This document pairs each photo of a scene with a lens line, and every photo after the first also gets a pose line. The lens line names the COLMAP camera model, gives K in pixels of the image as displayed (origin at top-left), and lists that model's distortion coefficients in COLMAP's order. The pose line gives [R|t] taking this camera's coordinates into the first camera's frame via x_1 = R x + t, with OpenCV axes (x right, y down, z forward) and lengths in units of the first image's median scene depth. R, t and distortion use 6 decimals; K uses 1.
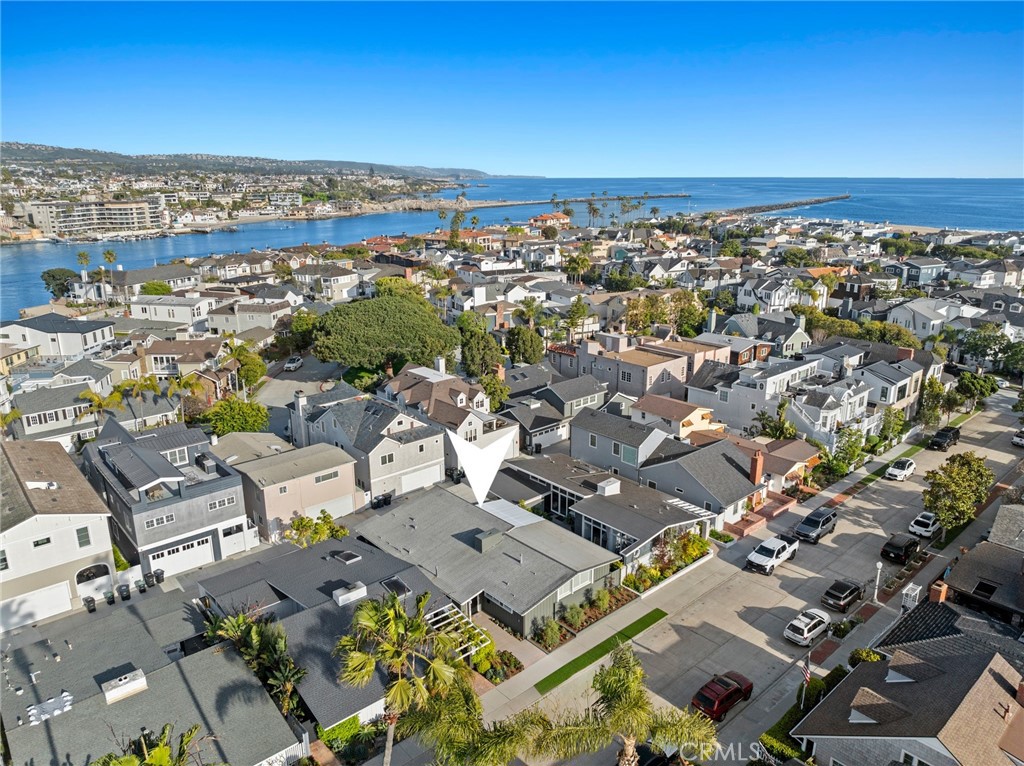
lens RADIAL K [[715.0, 0, 497.3], [0, 715.0, 384.0], [0, 0, 1]] dist [-0.035585, -0.002629]
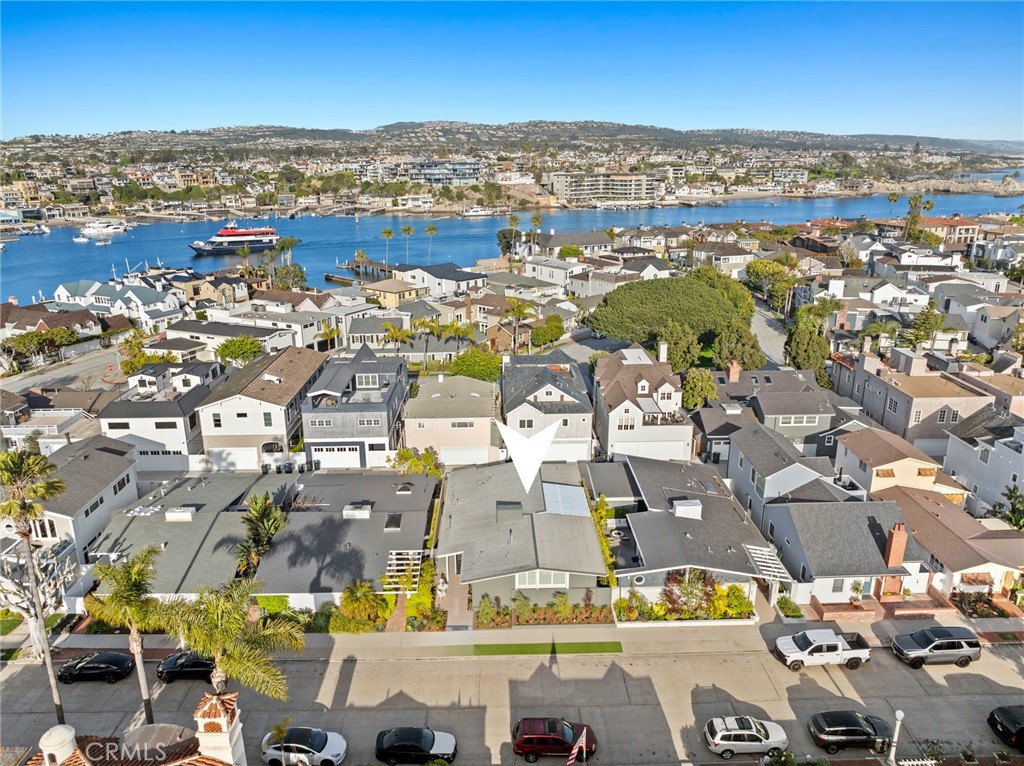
lens RADIAL K [[715.0, 0, 497.3], [0, 715.0, 384.0], [0, 0, 1]] dist [-0.035585, -0.002629]
pose [[0.757904, 0.192847, -0.623211, 0.369867], [-0.172407, 0.980554, 0.093755, -0.035075], [0.629172, 0.036389, 0.776414, 0.126034]]
